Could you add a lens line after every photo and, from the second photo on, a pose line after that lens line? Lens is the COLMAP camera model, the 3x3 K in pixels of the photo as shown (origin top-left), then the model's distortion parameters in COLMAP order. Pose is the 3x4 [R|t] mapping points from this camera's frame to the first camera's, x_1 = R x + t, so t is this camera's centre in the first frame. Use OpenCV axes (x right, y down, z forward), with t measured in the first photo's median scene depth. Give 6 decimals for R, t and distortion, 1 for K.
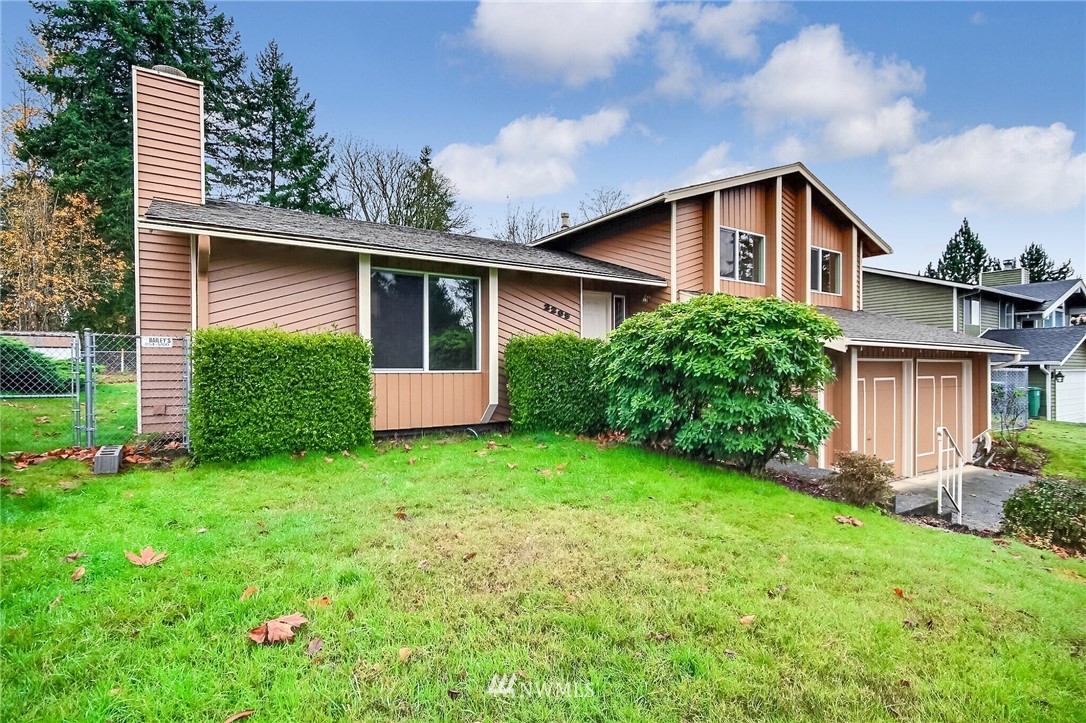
lens RADIAL K [[547.1, 0, 548.5], [0, 547.1, 369.5], [0, 0, 1]] dist [0.001542, -0.000520]
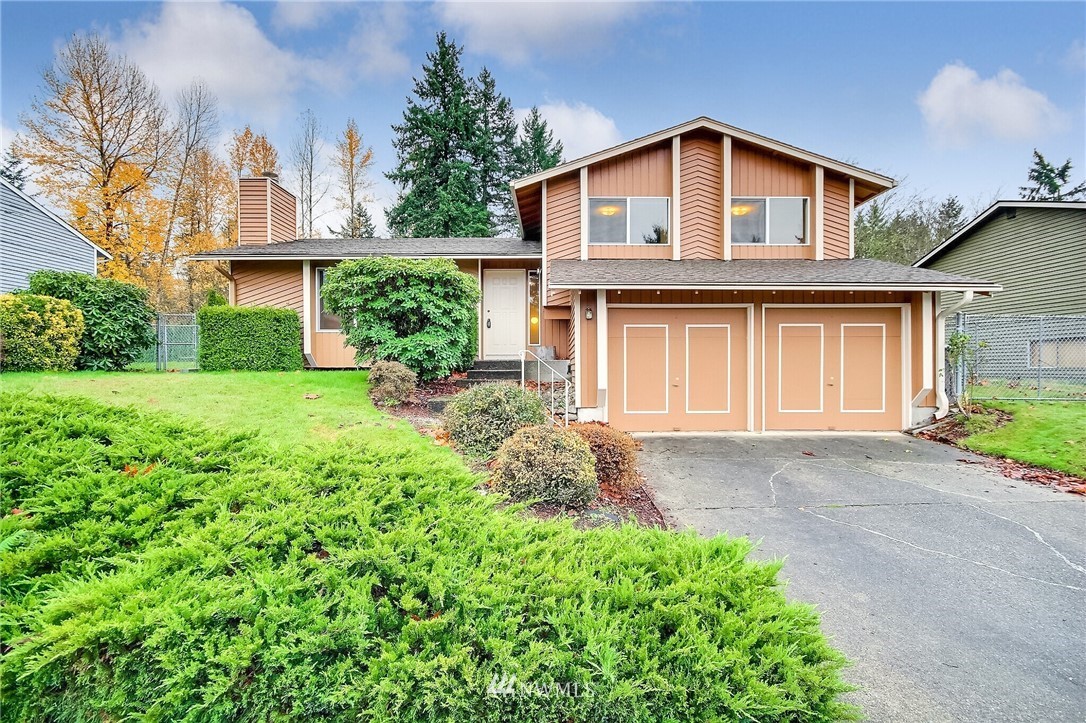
lens RADIAL K [[511.1, 0, 547.5], [0, 511.1, 366.4], [0, 0, 1]] dist [-0.002584, -0.000535]
pose [[0.829646, -0.001363, -0.558288, 0.656513], [-0.002184, 0.999981, -0.005687, 0.071342], [0.558286, 0.005938, 0.829628, 0.060570]]
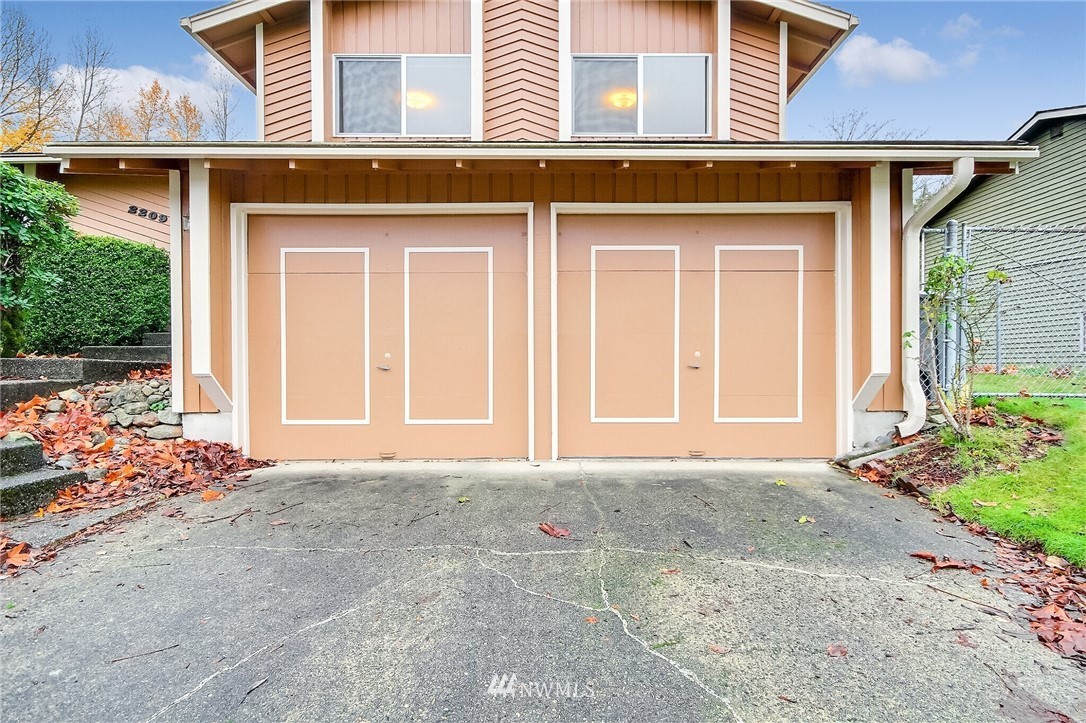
lens RADIAL K [[547.1, 0, 548.5], [0, 547.1, 369.5], [0, 0, 1]] dist [0.001542, -0.000520]
pose [[0.825852, 0.003088, -0.563879, 0.715227], [-0.002046, 0.999995, 0.002480, 0.091795], [0.563883, -0.000895, 0.825854, 0.475146]]
